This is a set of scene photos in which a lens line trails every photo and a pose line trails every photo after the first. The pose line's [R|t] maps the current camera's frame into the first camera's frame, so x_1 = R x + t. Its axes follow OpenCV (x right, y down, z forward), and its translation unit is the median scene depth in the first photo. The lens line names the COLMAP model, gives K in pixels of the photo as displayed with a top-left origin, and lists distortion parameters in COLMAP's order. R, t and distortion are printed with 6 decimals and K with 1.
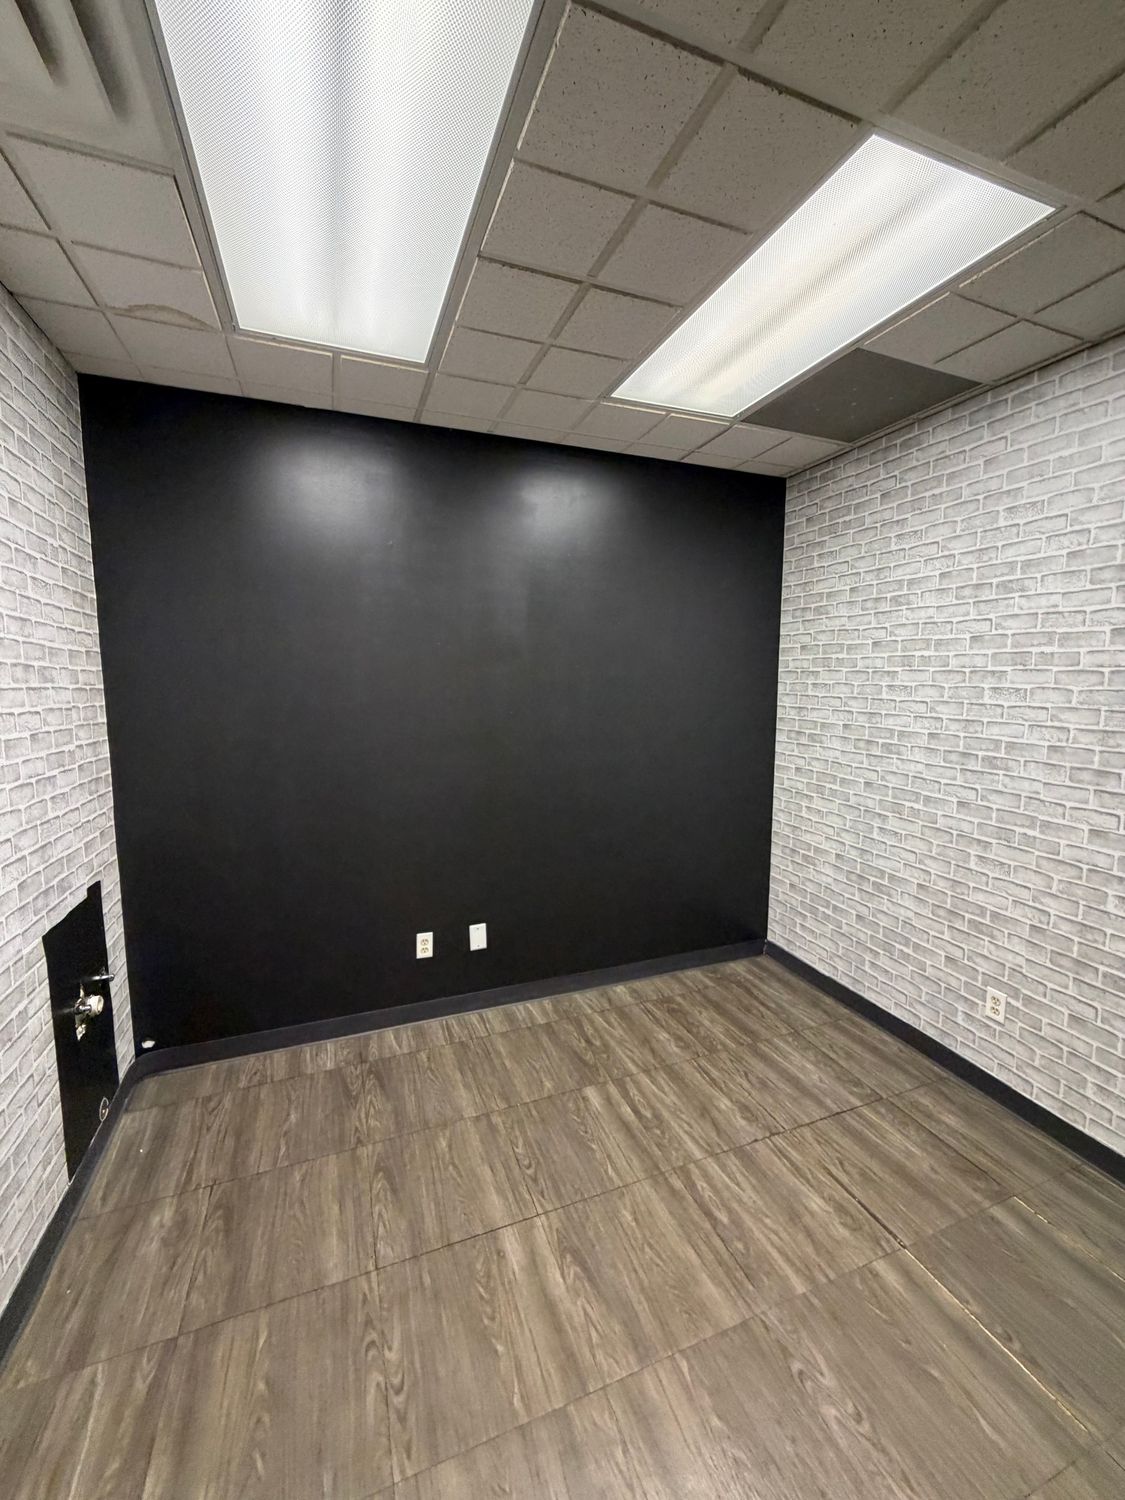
lens RADIAL K [[603.0, 0, 562.5], [0, 603.0, 750.0], [0, 0, 1]] dist [-0.001723, -0.000165]
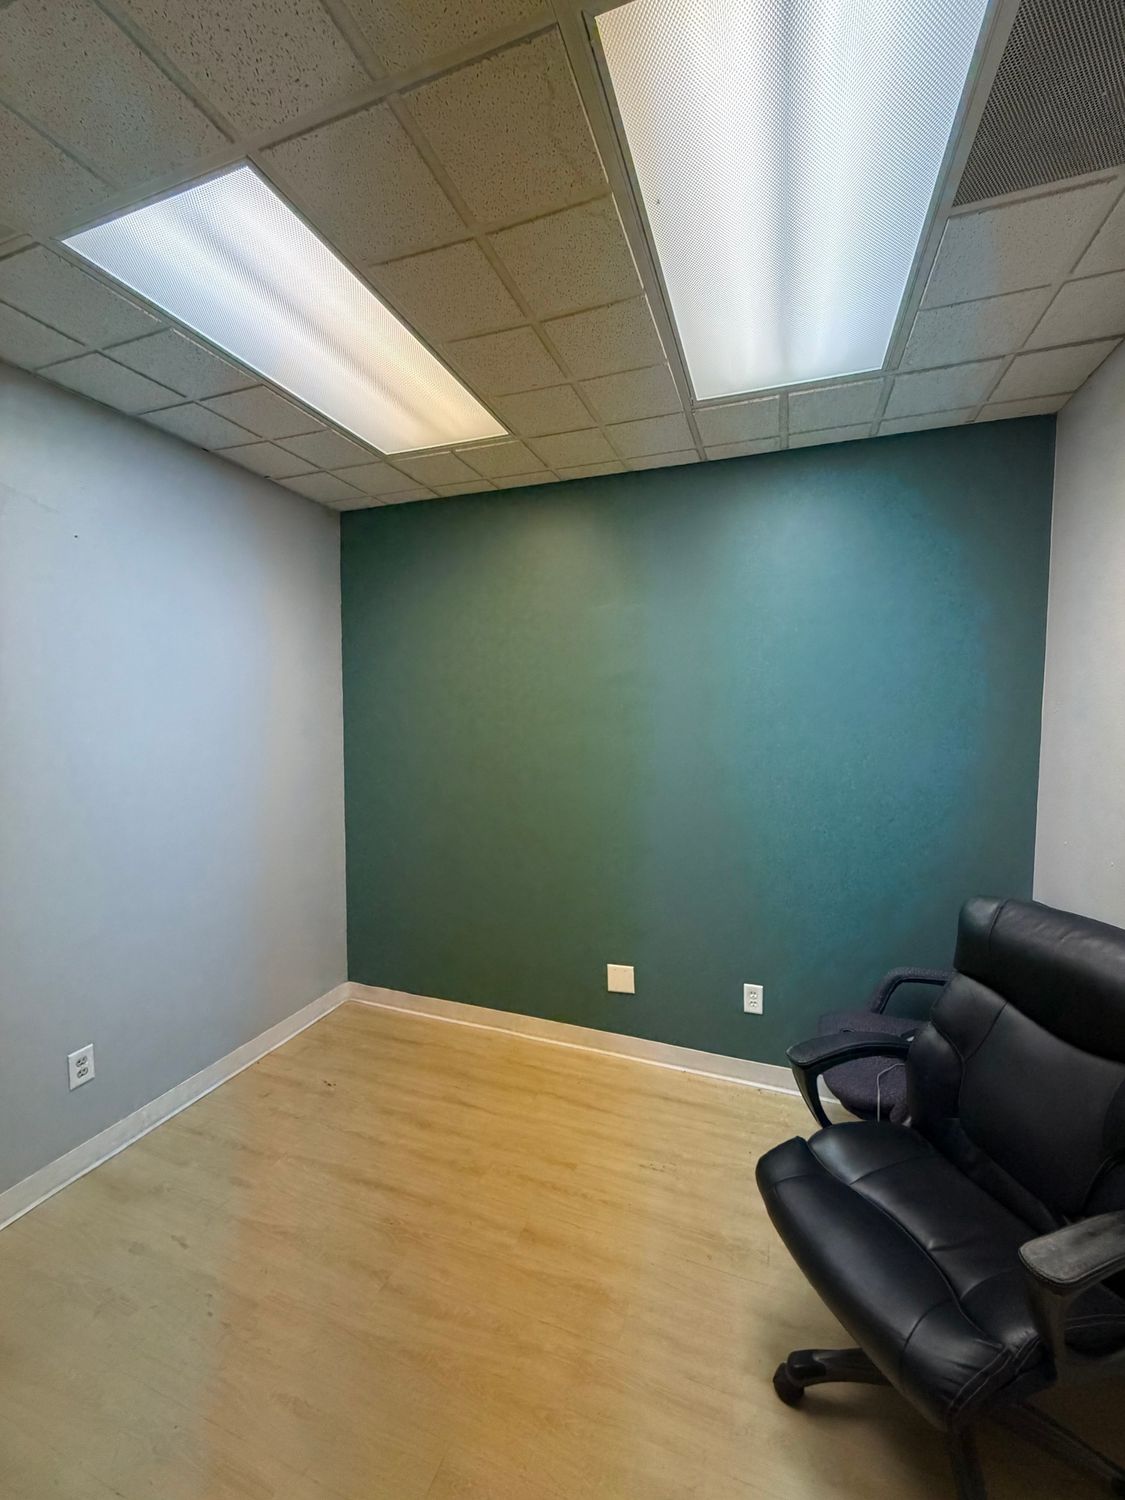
lens RADIAL K [[606.4, 0, 562.5], [0, 606.4, 750.0], [0, 0, 1]] dist [0.033108, 0.000005]
pose [[0.751858, 0.046388, -0.657691, 0.335772], [-0.084074, 0.996124, -0.025853, -0.021780], [0.653943, 0.074733, 0.752844, 0.138461]]
